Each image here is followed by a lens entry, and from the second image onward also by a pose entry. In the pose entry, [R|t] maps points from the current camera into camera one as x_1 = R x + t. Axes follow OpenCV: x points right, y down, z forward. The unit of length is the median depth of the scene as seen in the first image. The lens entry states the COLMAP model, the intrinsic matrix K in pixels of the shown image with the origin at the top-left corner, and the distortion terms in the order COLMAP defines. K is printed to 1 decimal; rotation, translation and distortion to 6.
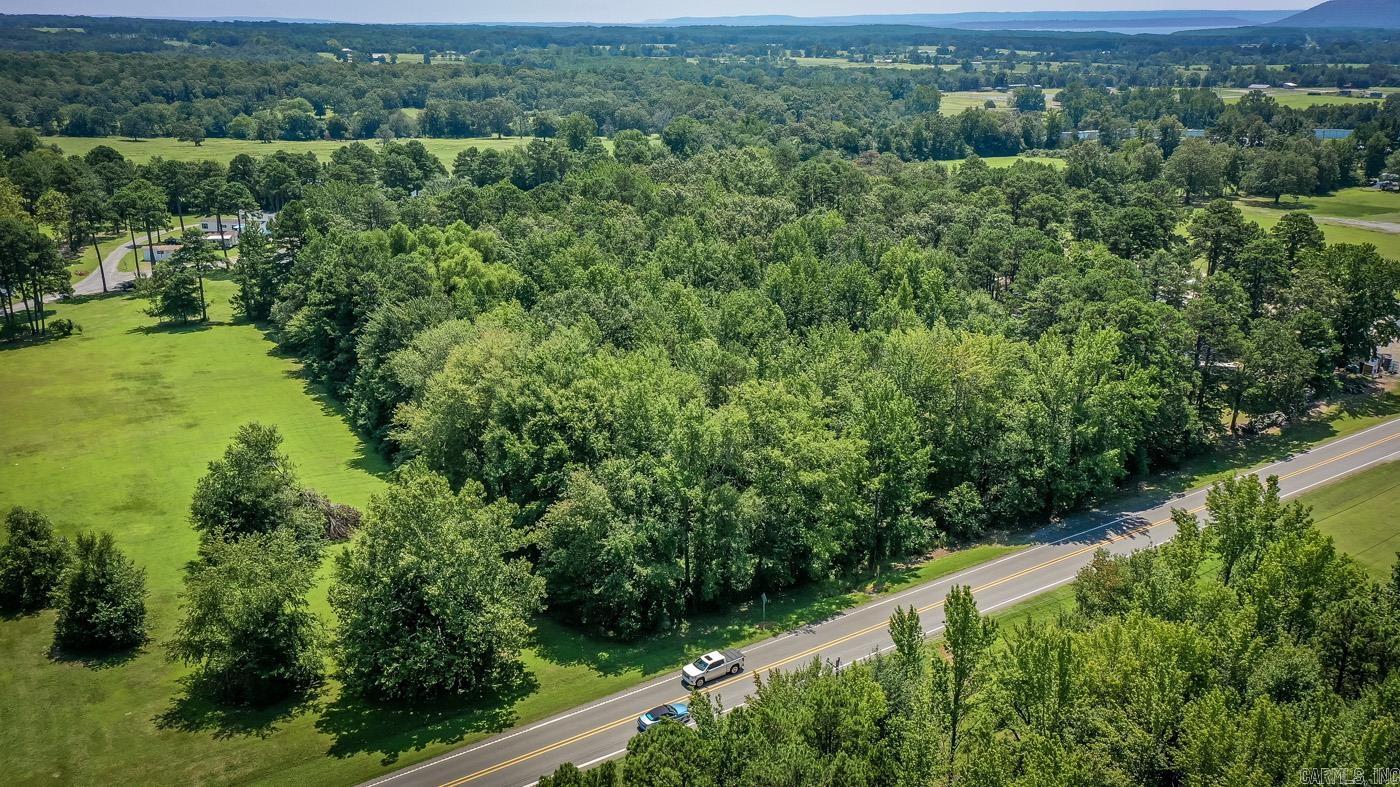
lens RADIAL K [[1106.1, 0, 700.0], [0, 1106.1, 393.5], [0, 0, 1]] dist [0.027601, 0.005527]
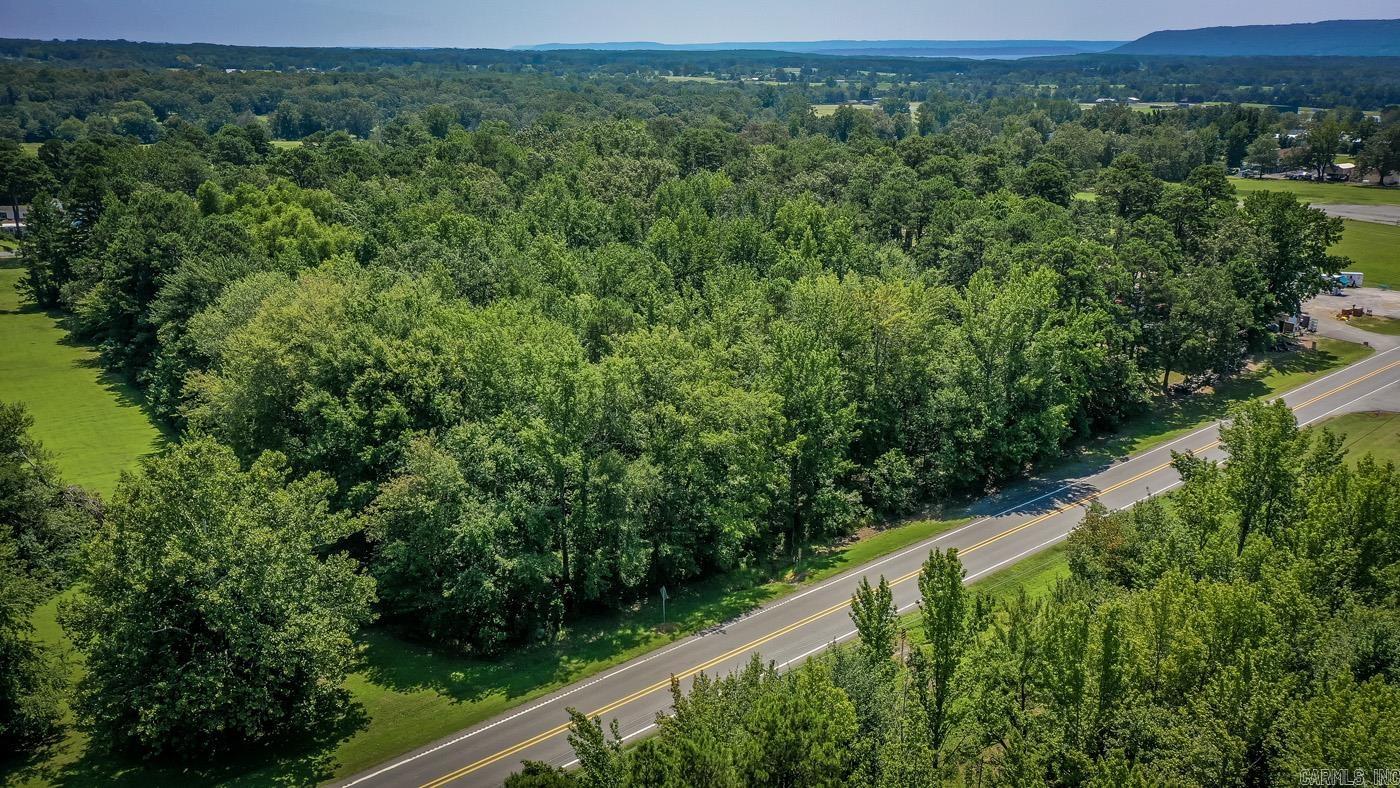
lens RADIAL K [[1106.1, 0, 700.0], [0, 1106.1, 394.0], [0, 0, 1]] dist [0.027601, 0.005527]
pose [[0.993611, -0.027928, 0.109345, 0.000773], [0.029365, 0.999502, -0.011561, 0.044701], [-0.108968, 0.014698, 0.993937, 0.174898]]
